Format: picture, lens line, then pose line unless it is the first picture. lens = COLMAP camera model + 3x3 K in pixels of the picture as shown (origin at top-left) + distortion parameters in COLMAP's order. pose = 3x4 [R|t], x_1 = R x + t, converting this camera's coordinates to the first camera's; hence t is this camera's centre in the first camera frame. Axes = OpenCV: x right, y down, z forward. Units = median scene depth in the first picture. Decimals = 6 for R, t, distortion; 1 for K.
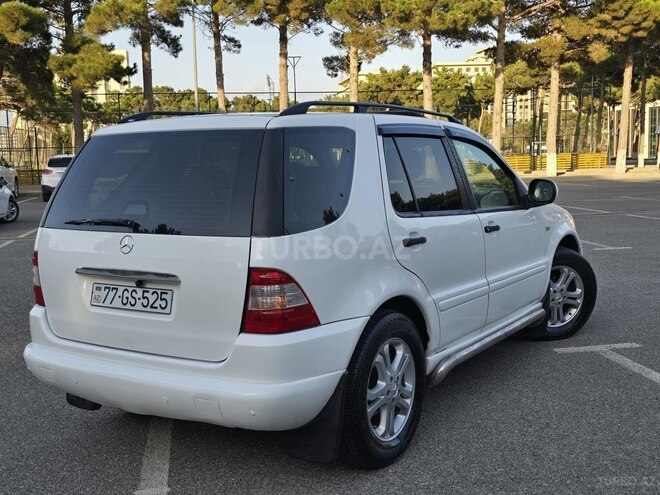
lens RADIAL K [[748.8, 0, 322.4], [0, 748.8, 247.8], [0, 0, 1]] dist [0.065748, -0.033663]
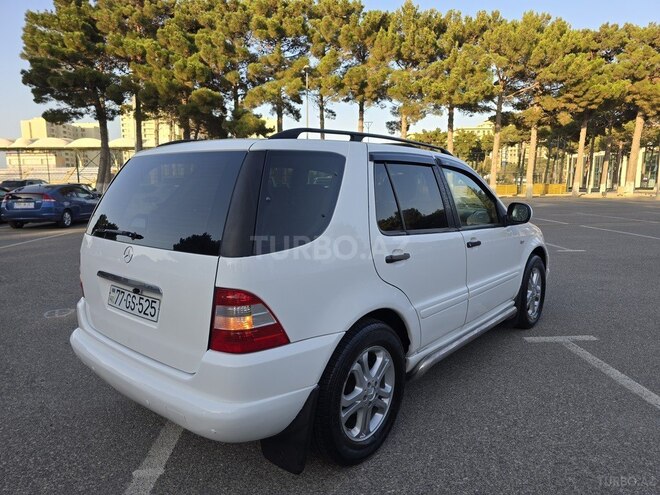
lens RADIAL K [[439.5, 0, 333.8], [0, 439.5, 246.8], [0, 0, 1]] dist [0.060841, -0.052714]
pose [[0.992837, 0.036574, -0.113742, 0.075376], [-0.033853, 0.999095, 0.025766, -0.028158], [0.114582, -0.021731, 0.993176, 0.248595]]
